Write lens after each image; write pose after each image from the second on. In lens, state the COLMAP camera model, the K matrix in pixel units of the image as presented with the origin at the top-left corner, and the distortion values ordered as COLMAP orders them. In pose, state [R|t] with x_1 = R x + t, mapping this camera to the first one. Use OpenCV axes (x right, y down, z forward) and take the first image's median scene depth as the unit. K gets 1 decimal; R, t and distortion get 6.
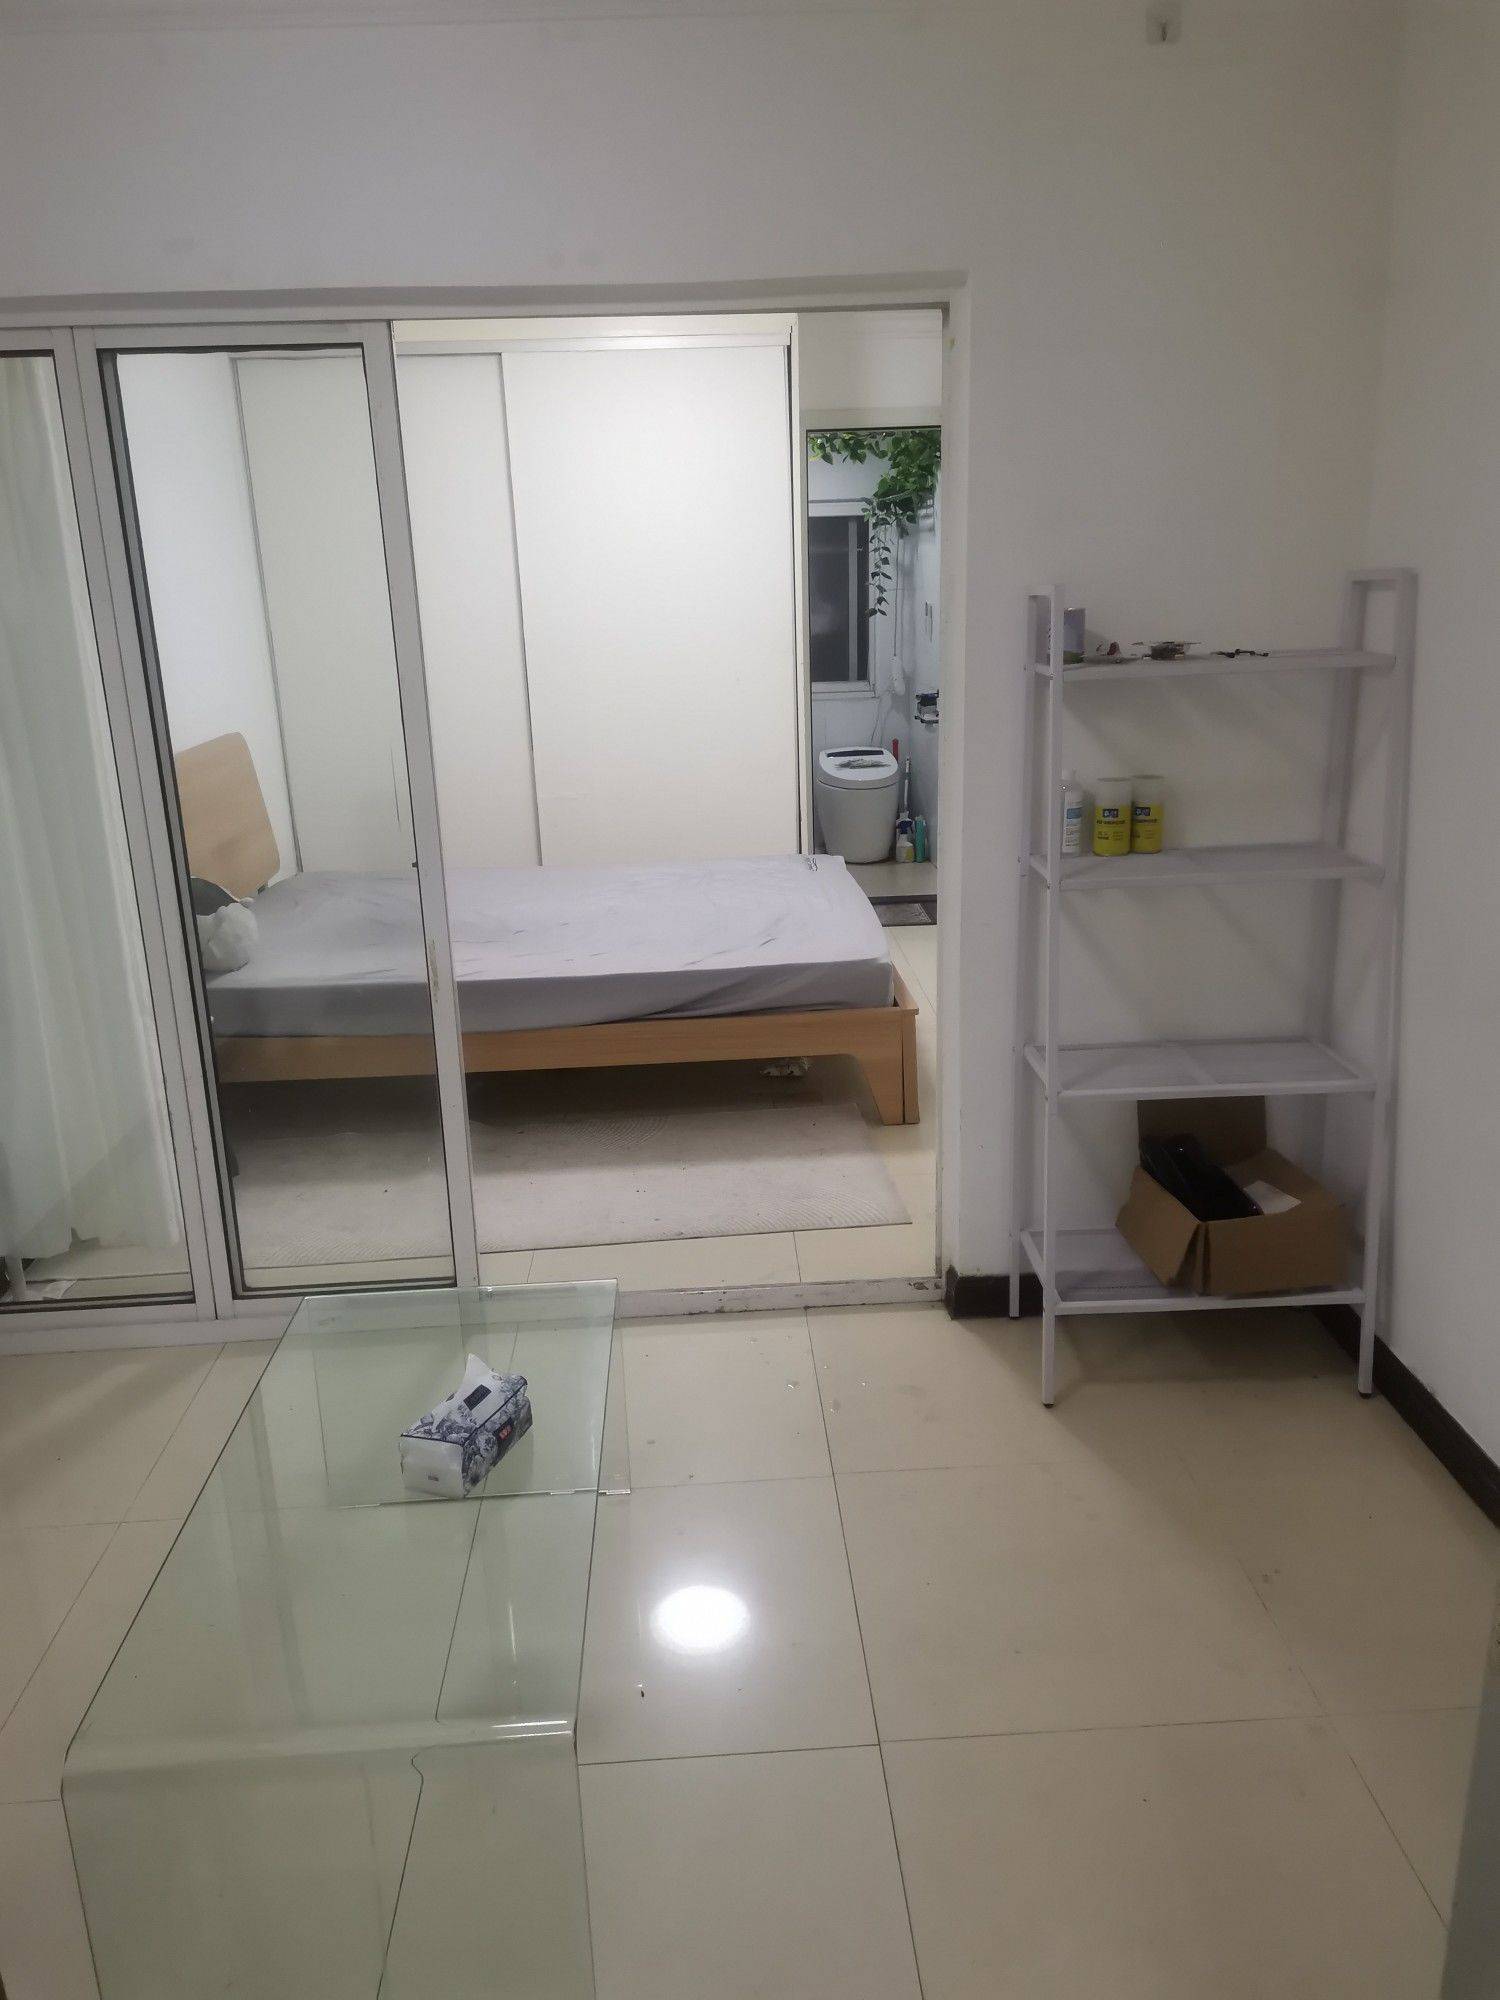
lens RADIAL K [[1480.6, 0, 750.0], [0, 1480.6, 1000.0], [0, 0, 1]] dist [0.098967, -0.114533]
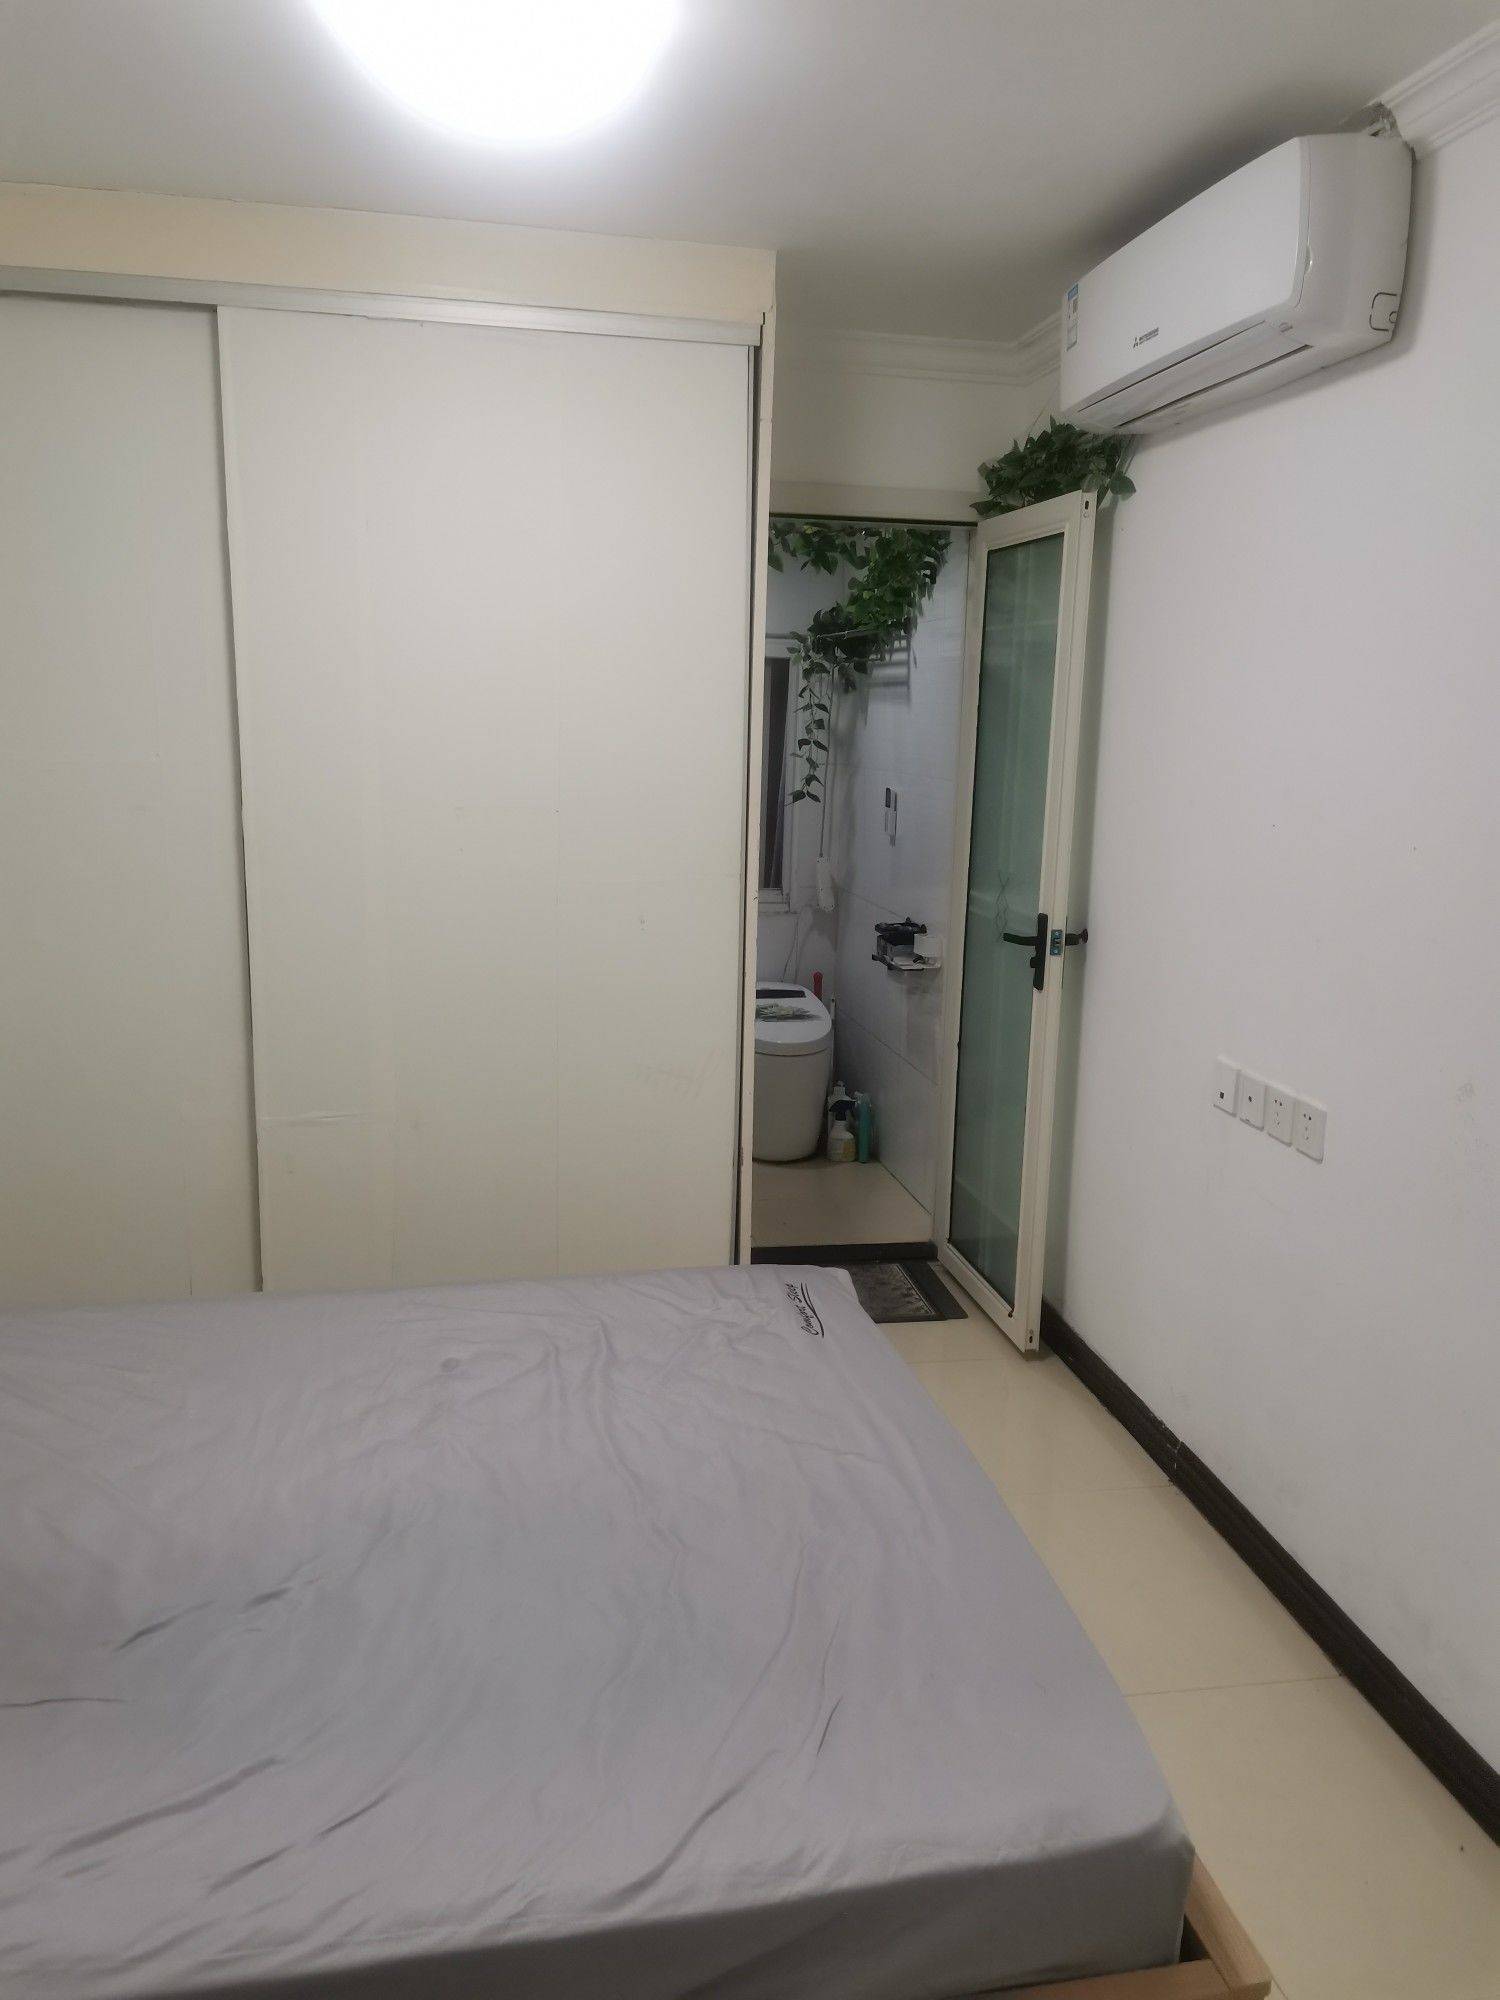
lens RADIAL K [[1480.6, 0, 750.0], [0, 1480.6, 1000.0], [0, 0, 1]] dist [0.098967, -0.114533]
pose [[0.988568, 0.030654, 0.147627, -0.037739], [-0.016687, 0.995343, -0.094937, -0.102164], [-0.149849, 0.091388, 0.984476, 0.342893]]
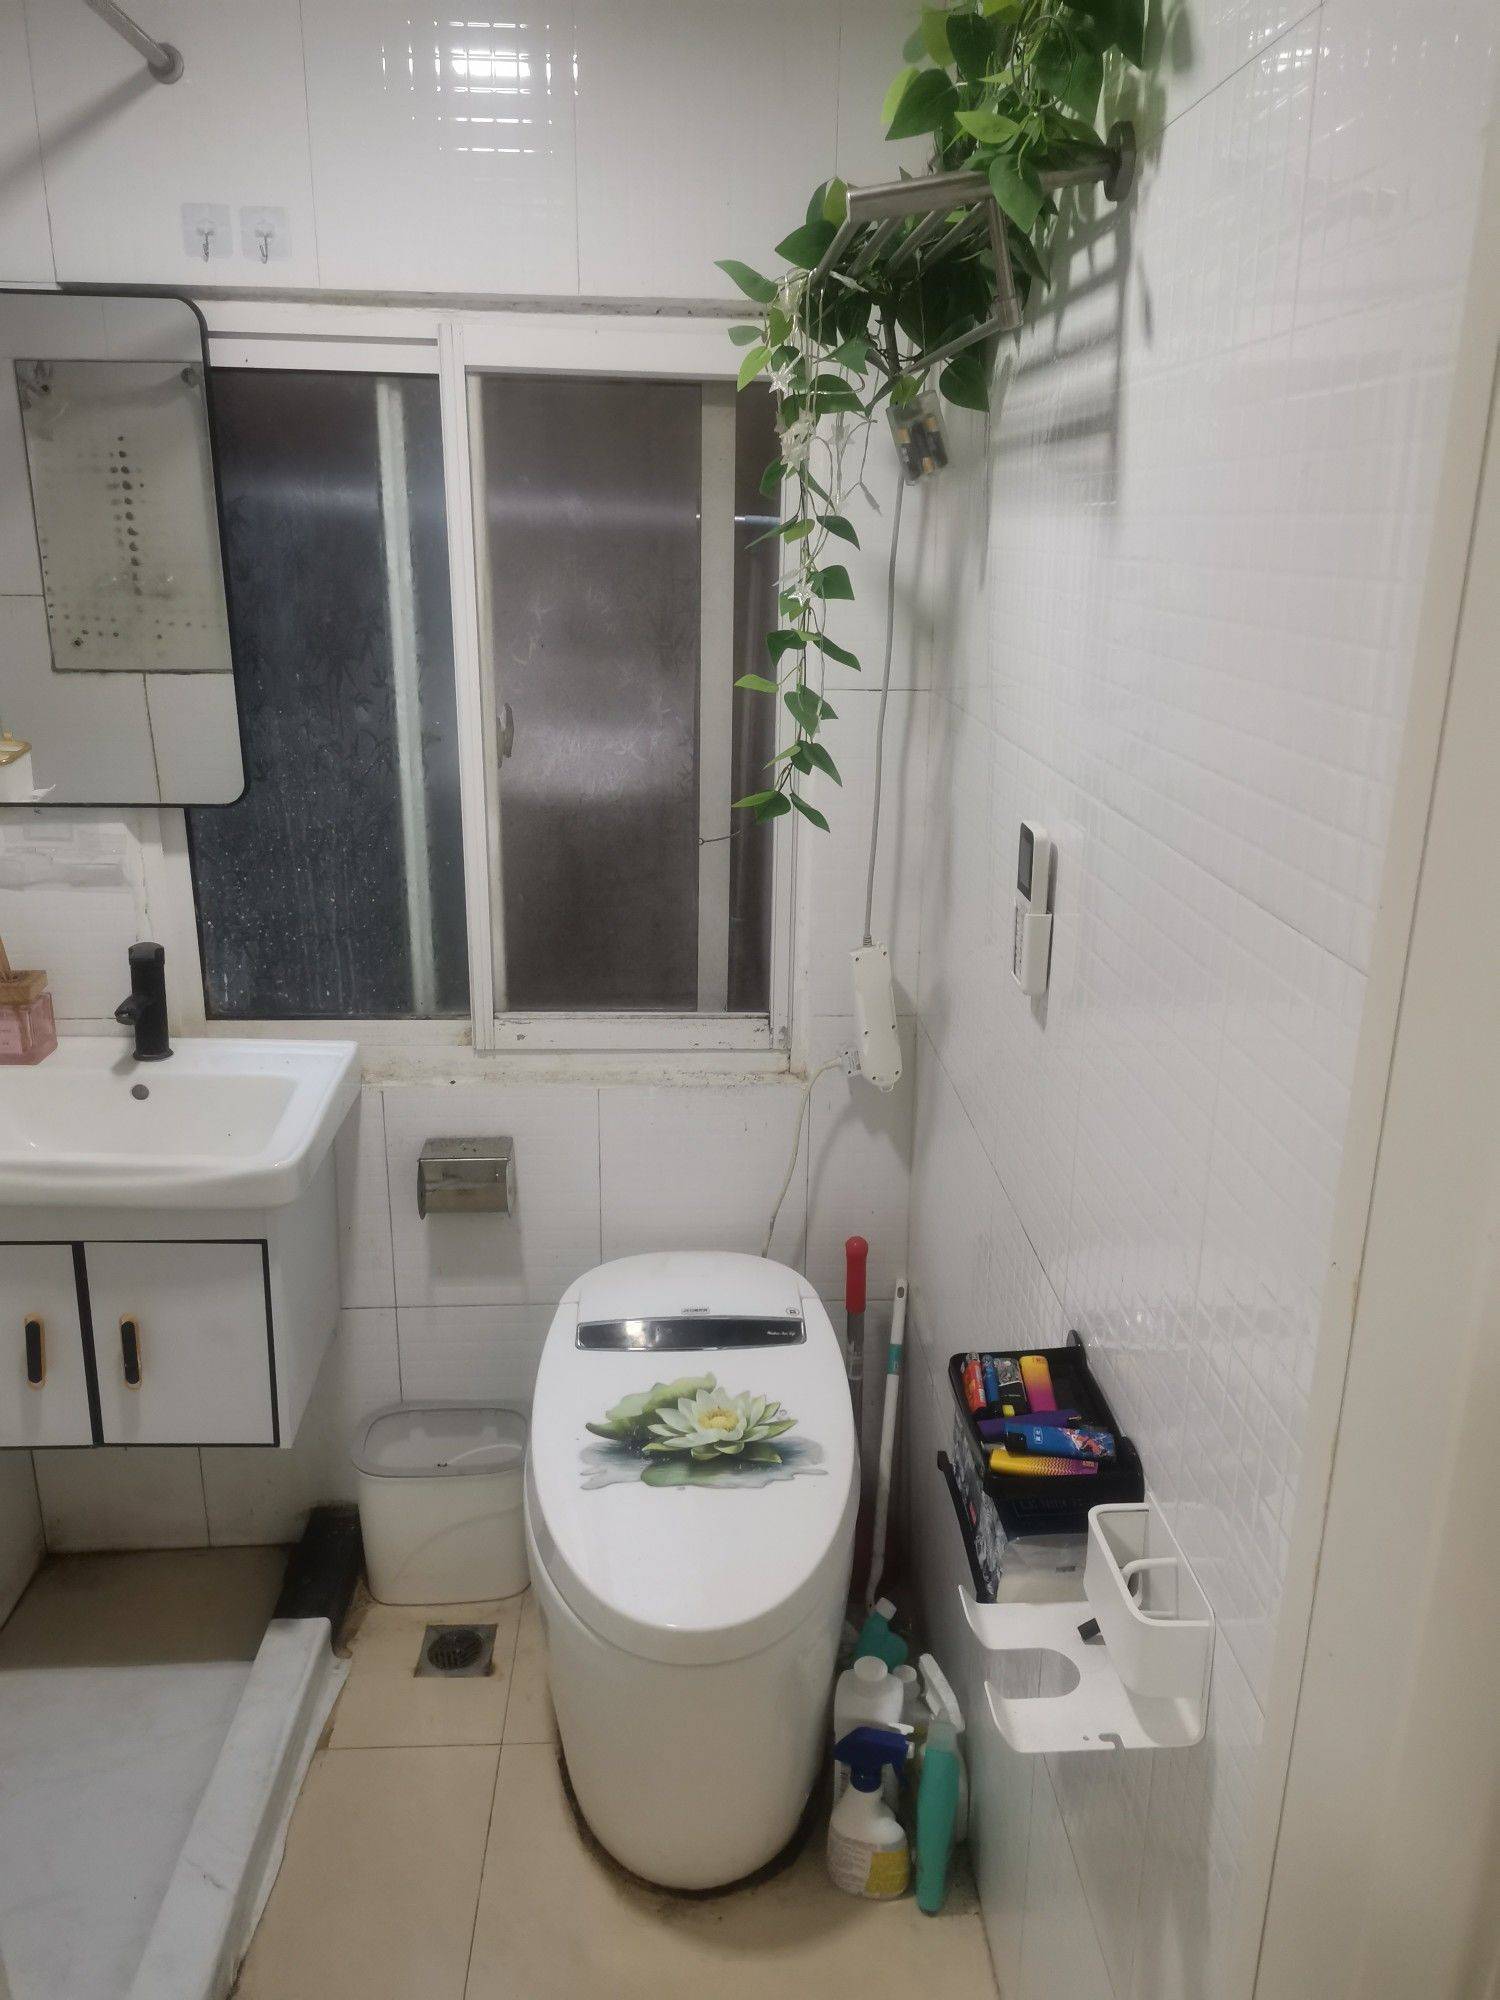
lens RADIAL K [[1480.6, 0, 750.0], [0, 1480.6, 1000.0], [0, 0, 1]] dist [0.098967, -0.114533]
pose [[0.998907, 0.046716, 0.001260, 0.080739], [-0.046733, 0.998520, 0.027837, -0.237977], [0.000043, -0.027865, 0.999612, 0.778667]]
